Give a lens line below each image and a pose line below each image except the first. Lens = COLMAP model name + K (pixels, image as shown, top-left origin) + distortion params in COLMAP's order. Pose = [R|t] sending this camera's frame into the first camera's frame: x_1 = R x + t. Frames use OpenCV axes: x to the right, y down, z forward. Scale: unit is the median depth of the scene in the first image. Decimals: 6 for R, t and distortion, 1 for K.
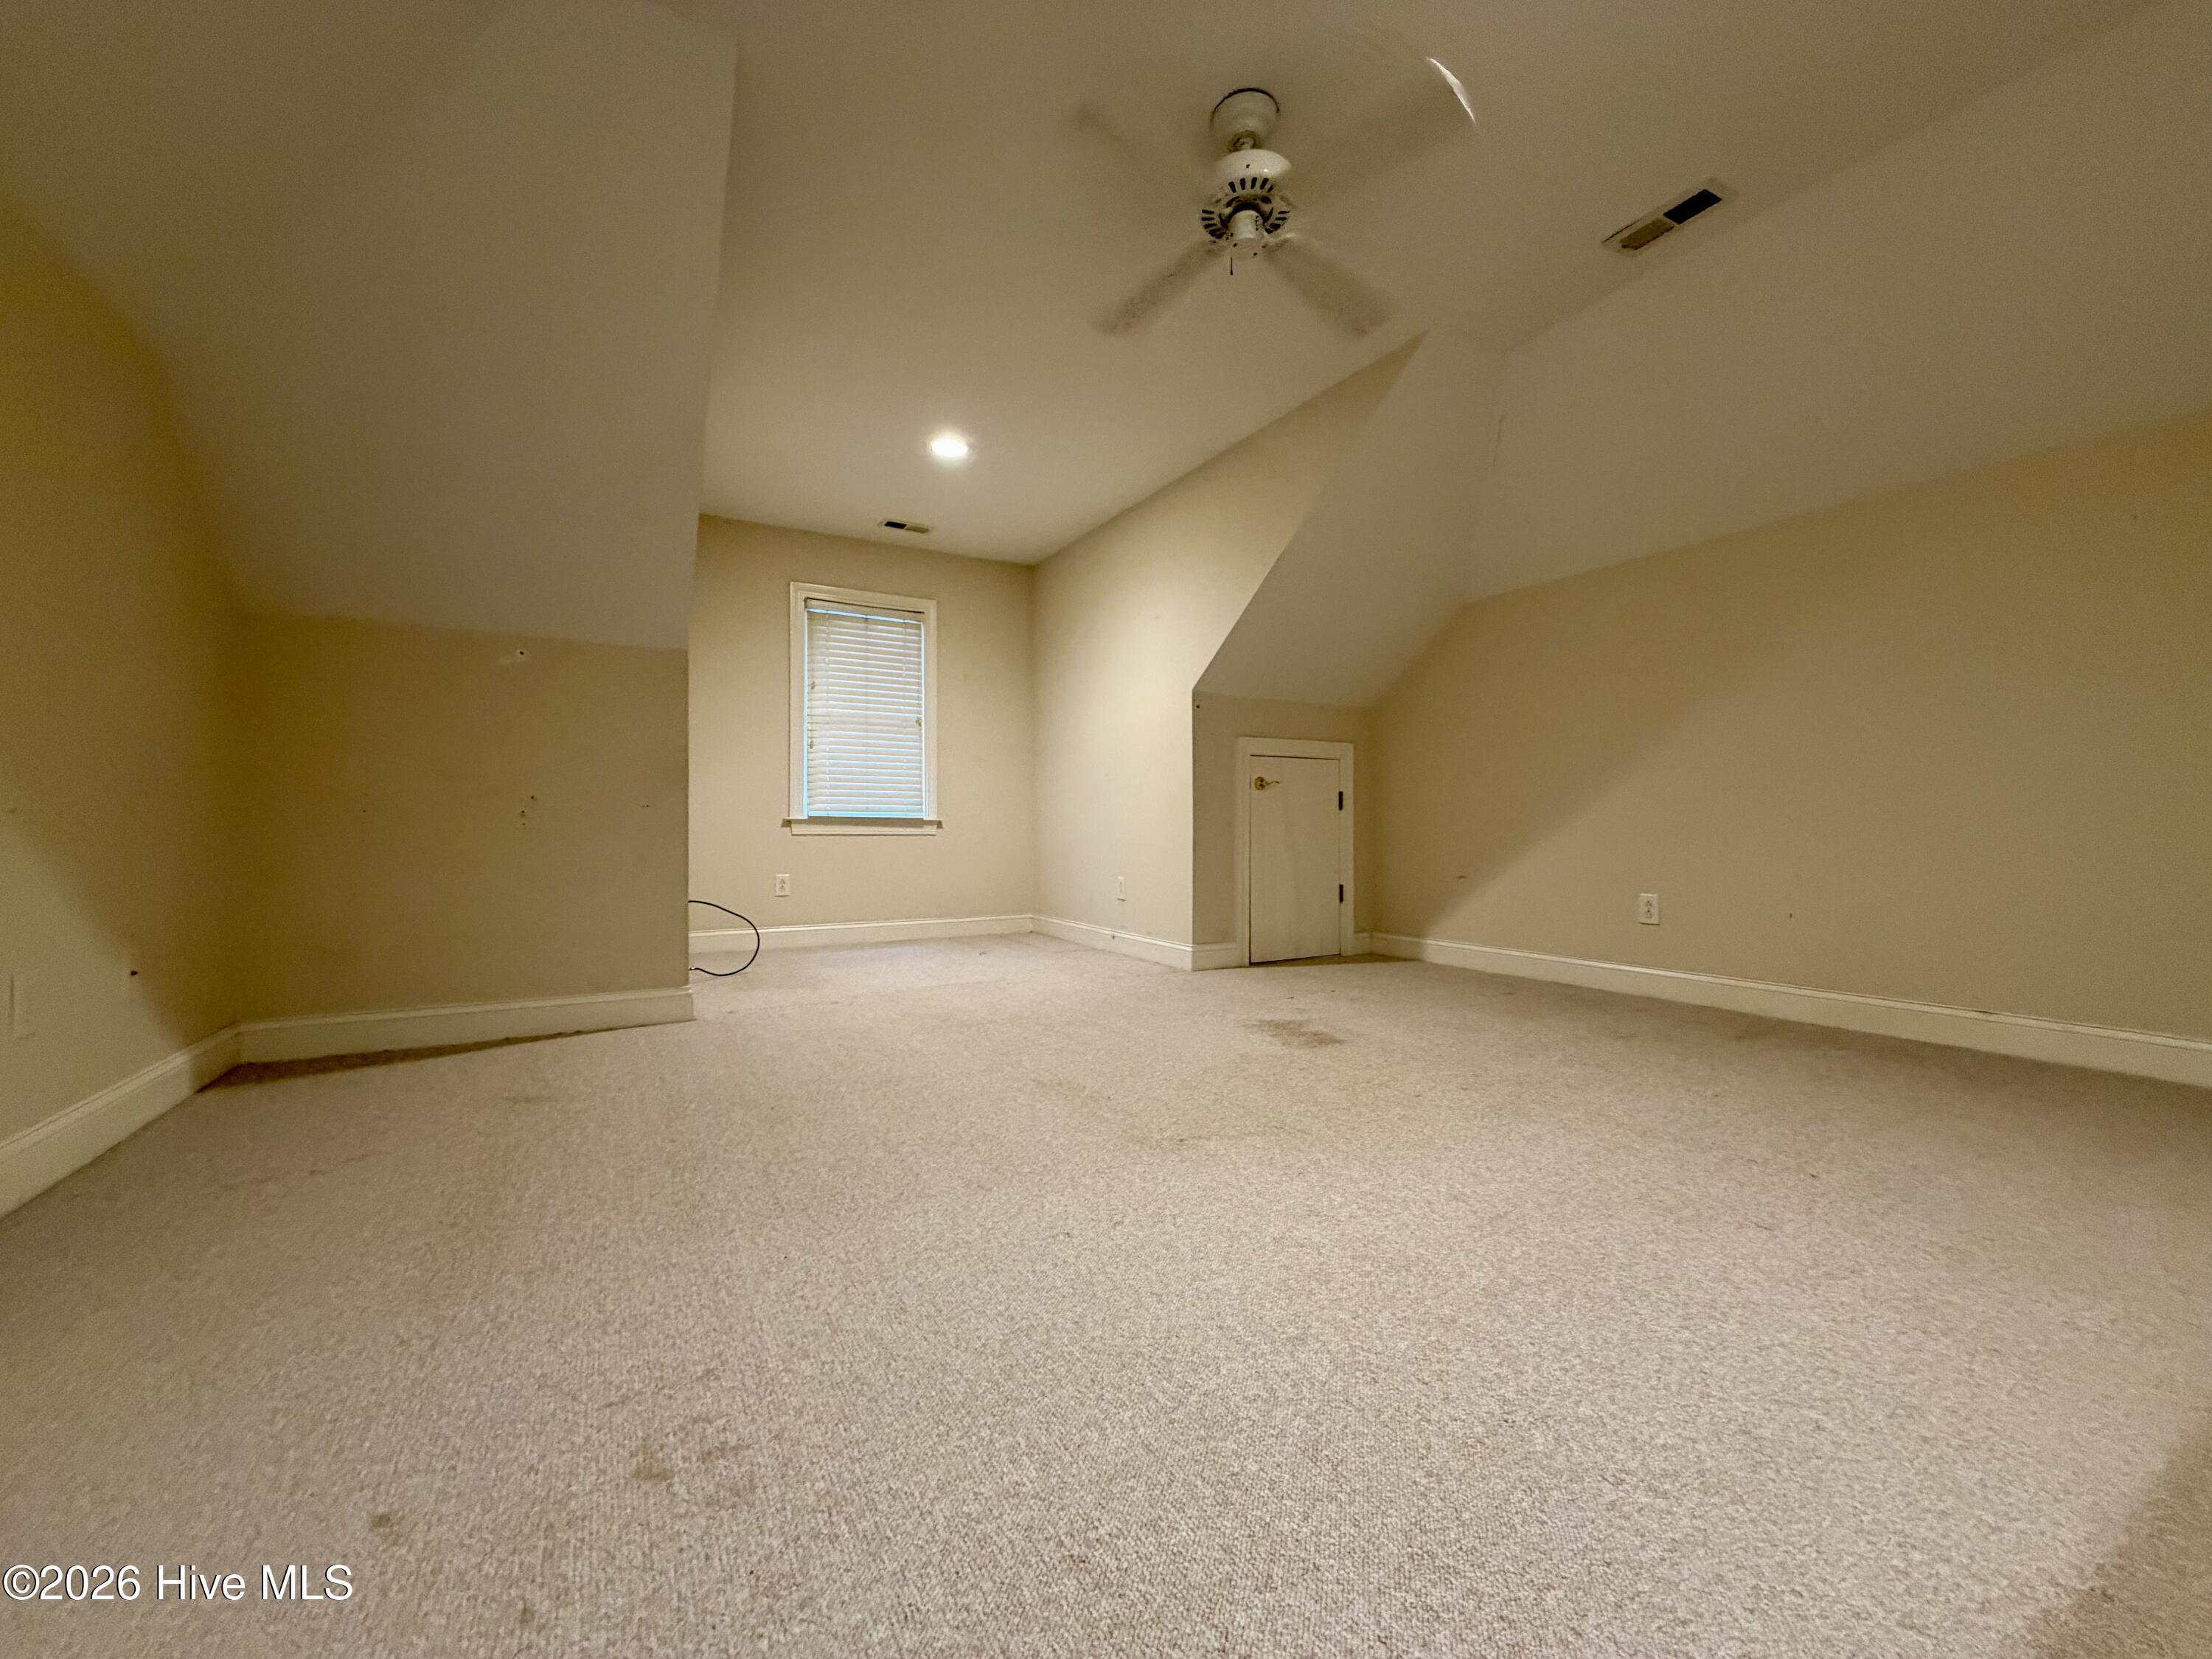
lens RADIAL K [[881.6, 0, 1097.8], [0, 881.6, 828.3], [0, 0, 1]] dist [0.001445, -0.000094]
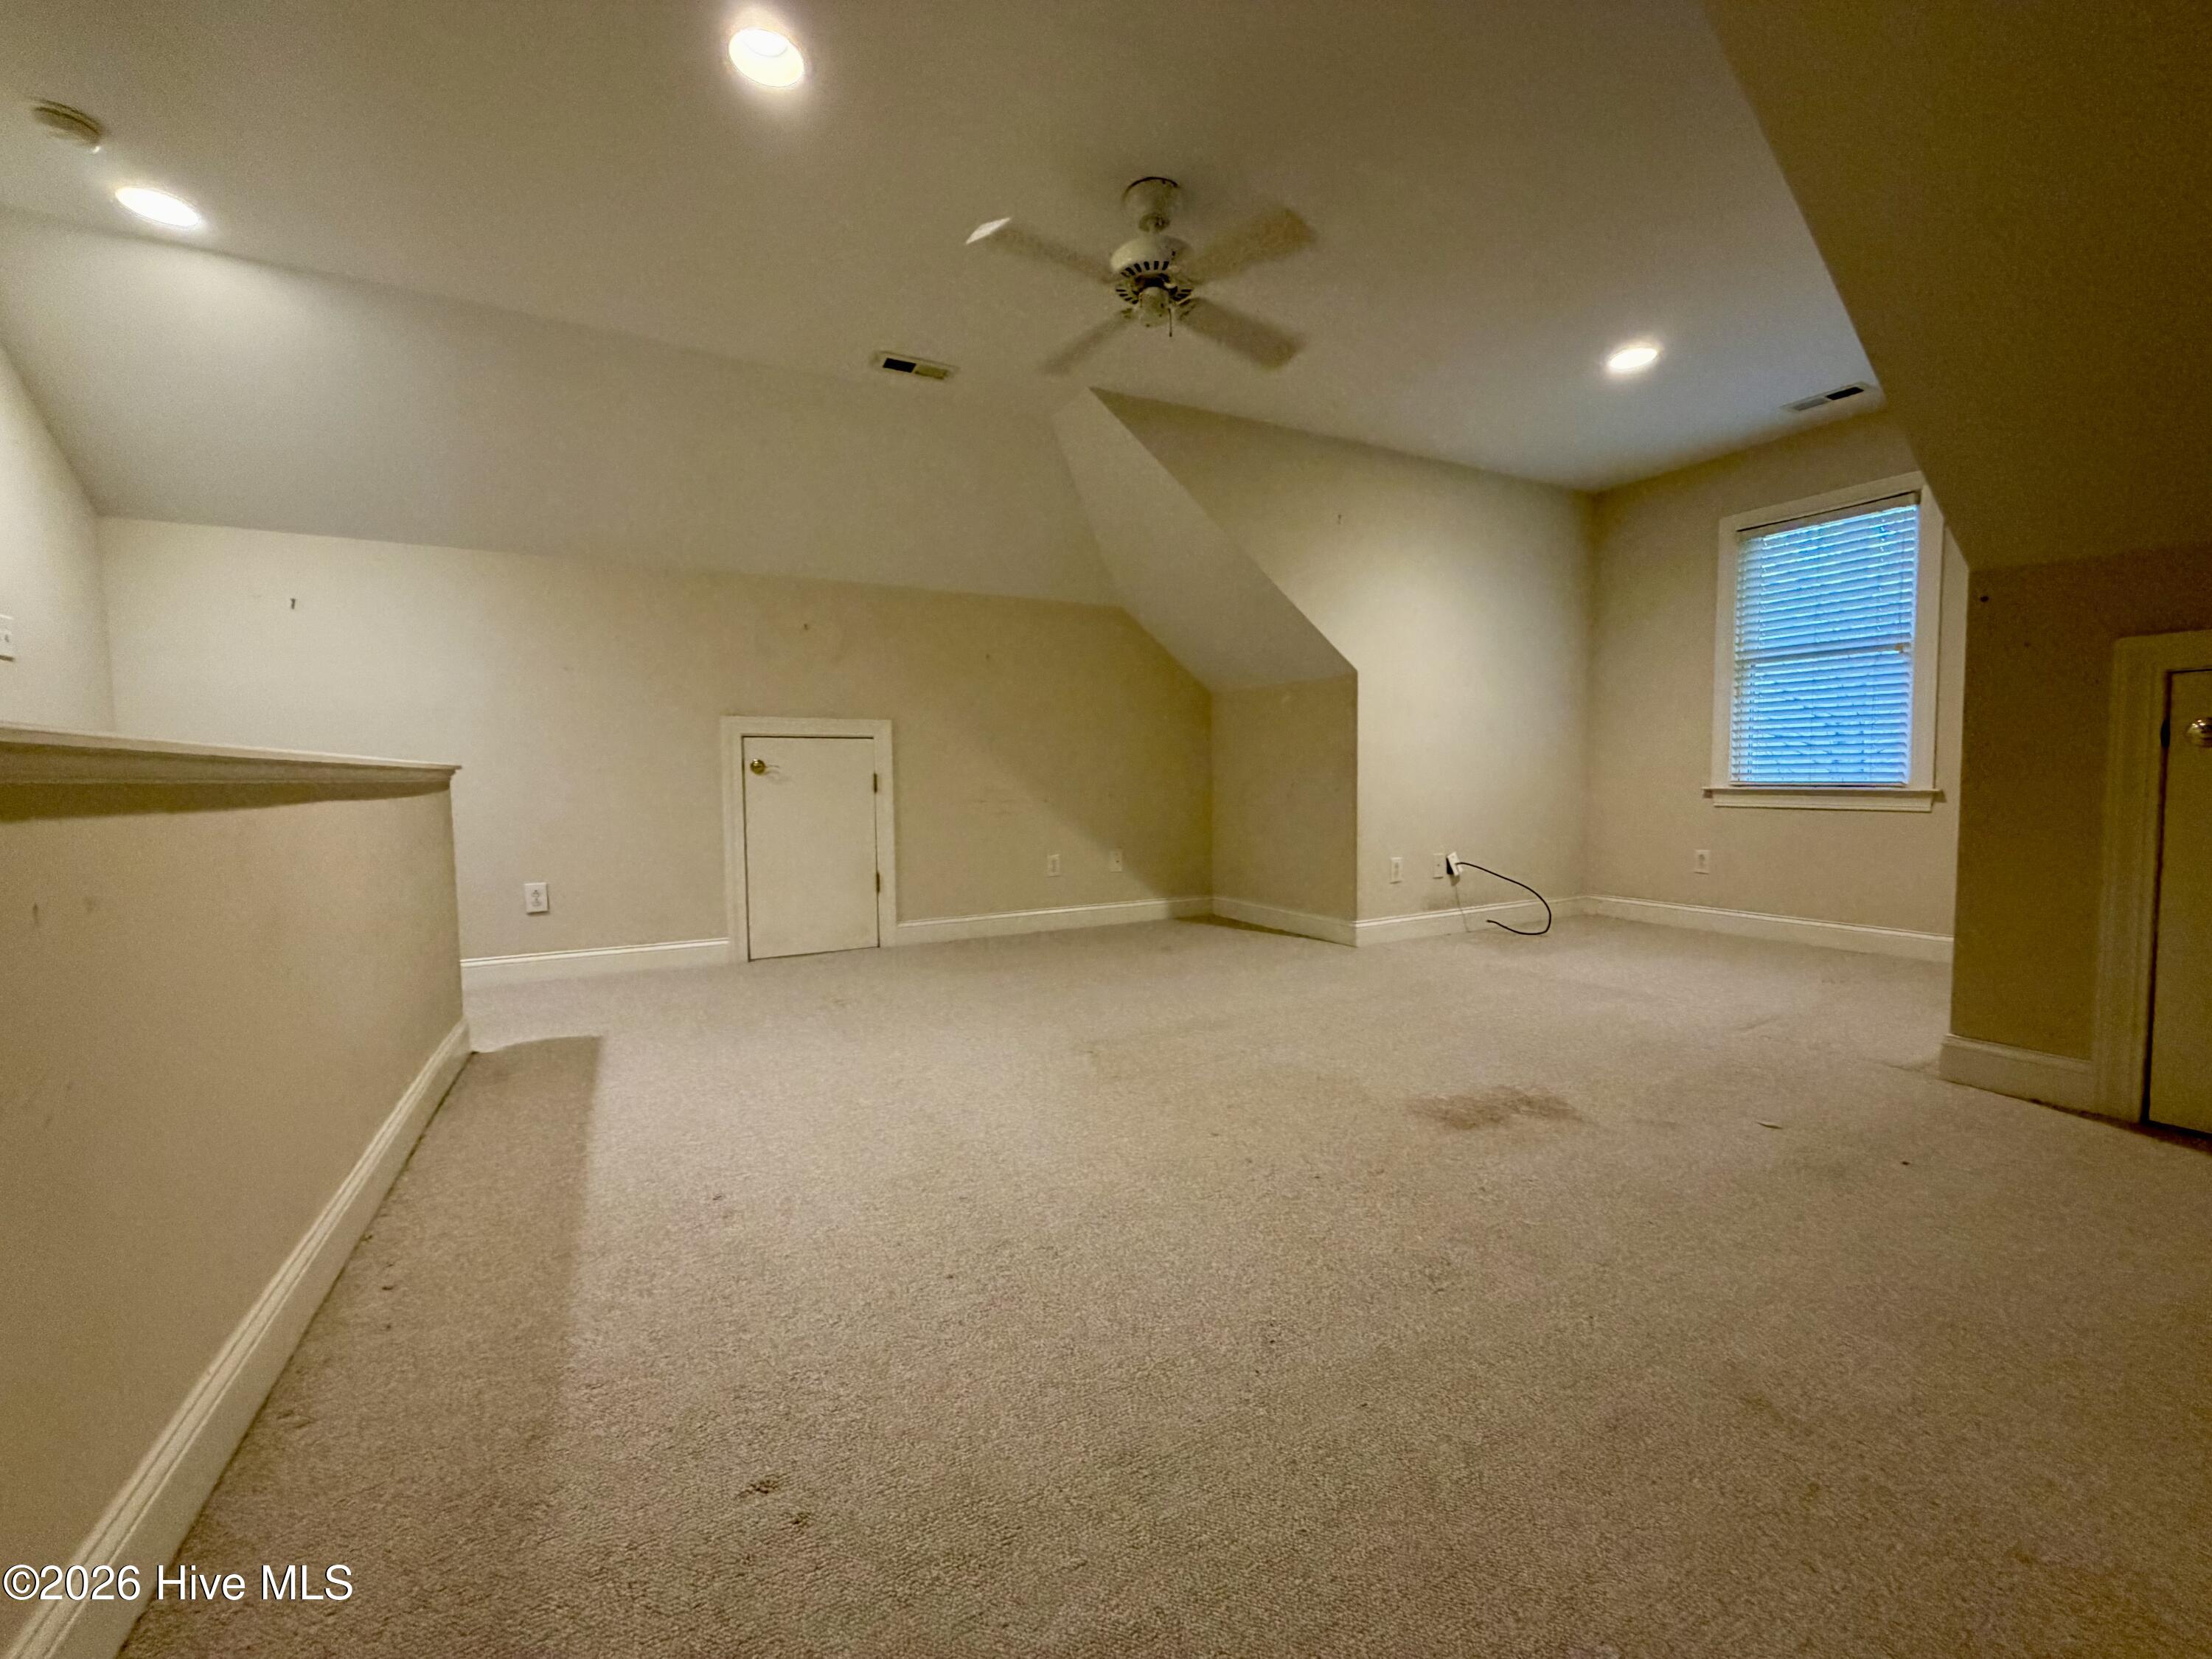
lens RADIAL K [[881.6, 0, 1097.8], [0, 881.6, 828.3], [0, 0, 1]] dist [0.001445, -0.000094]
pose [[0.002822, 0.059865, -0.998203, 0.653842], [0.008912, 0.998165, 0.059887, -0.035231], [0.999956, -0.009065, 0.002283, 0.457405]]
